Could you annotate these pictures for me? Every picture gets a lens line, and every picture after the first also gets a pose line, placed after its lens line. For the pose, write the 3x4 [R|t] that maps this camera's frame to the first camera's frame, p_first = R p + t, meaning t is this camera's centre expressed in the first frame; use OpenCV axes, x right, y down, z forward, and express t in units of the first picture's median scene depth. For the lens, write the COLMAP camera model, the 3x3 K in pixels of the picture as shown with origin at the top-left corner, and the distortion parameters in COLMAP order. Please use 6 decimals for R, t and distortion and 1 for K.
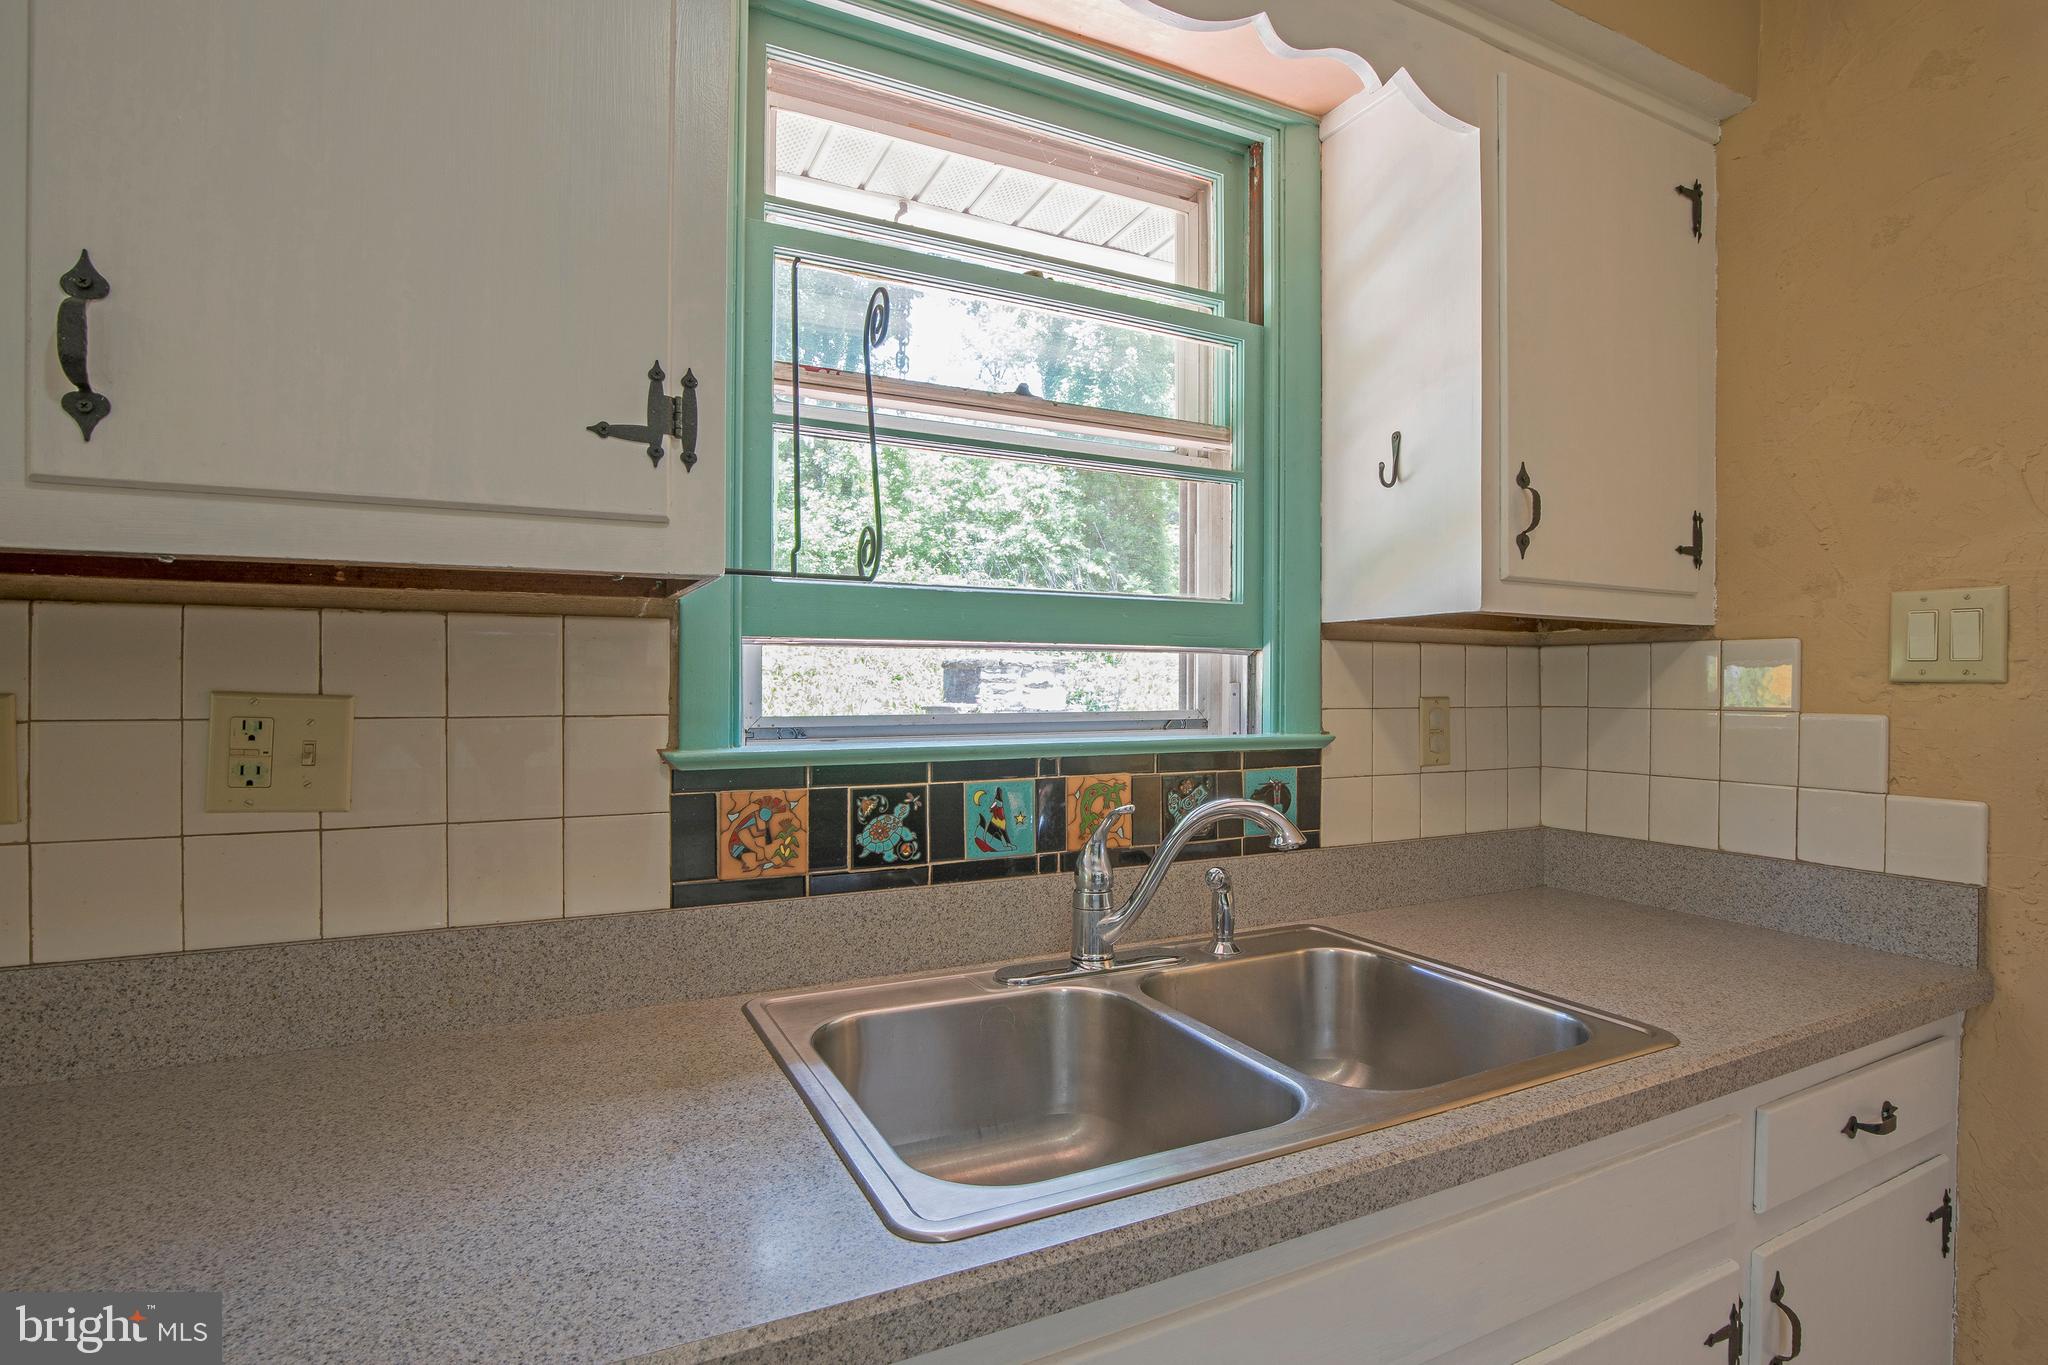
lens RADIAL K [[1012.0, 0, 1024.0], [0, 1012.0, 682.5], [0, 0, 1]] dist [-0.027220, -0.000100]
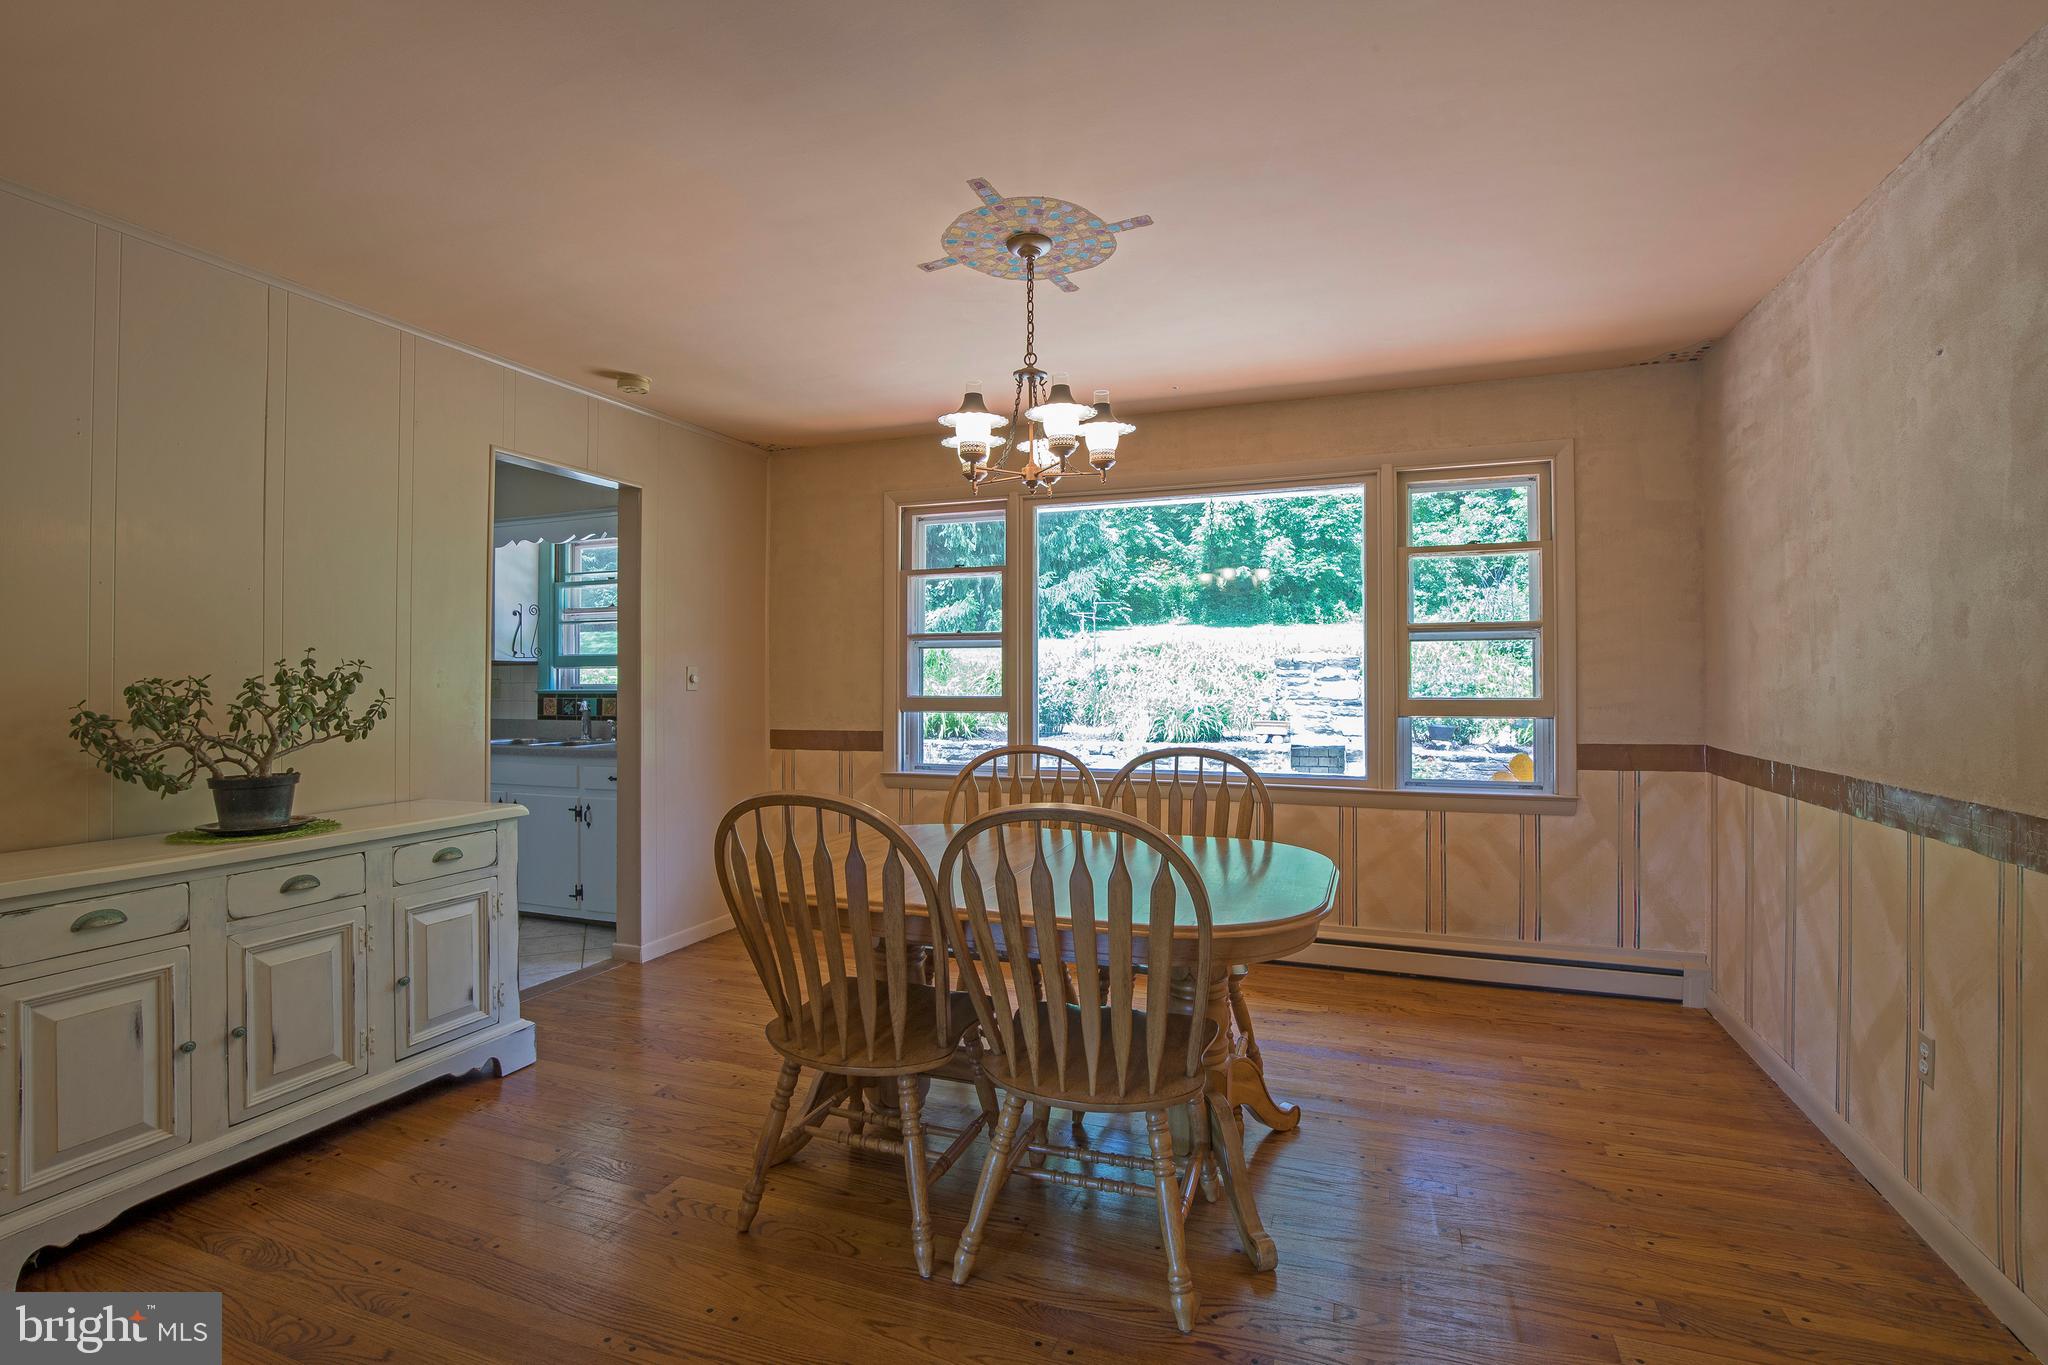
lens RADIAL K [[948.3, 0, 1030.5], [0, 948.3, 673.2], [0, 0, 1]] dist [-0.000286, -0.000010]
pose [[0.670436, -0.007962, -0.741925, 4.602175], [0.003372, 0.999965, -0.007684, 0.025395], [0.741960, 0.002650, 0.670439, -0.375857]]
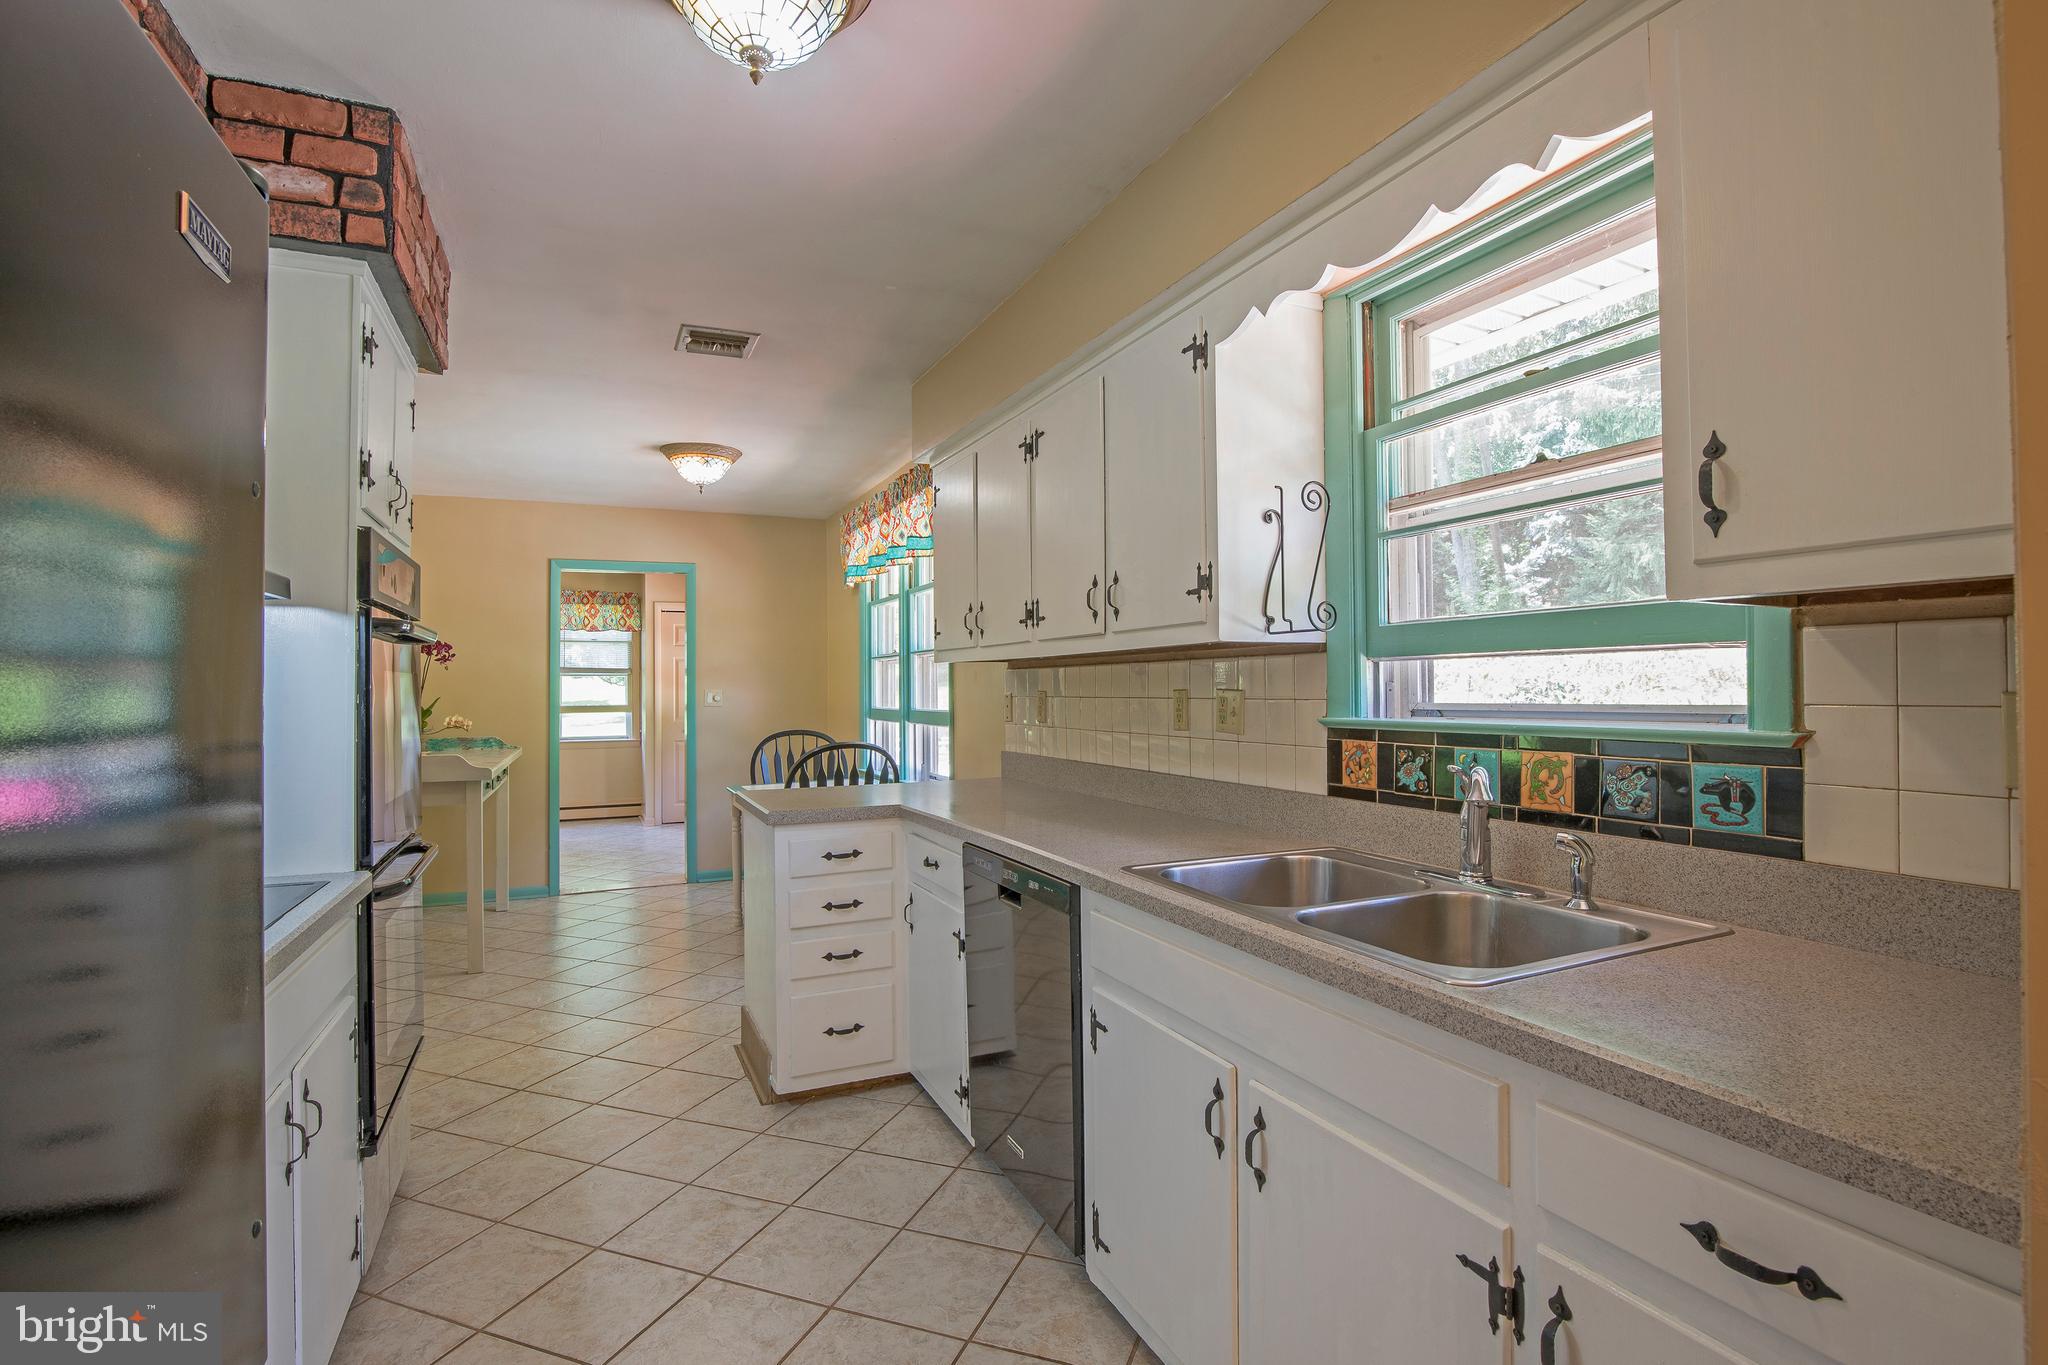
lens RADIAL K [[960.3, 0, 1027.5], [0, 960.3, 667.7], [0, 0, 1]] dist [-0.024310, 0.000798]
pose [[-0.044850, -0.025656, -0.998664, 1.448260], [0.009376, 0.999615, -0.026101, 0.011308], [0.998950, -0.010534, -0.044592, 0.443715]]
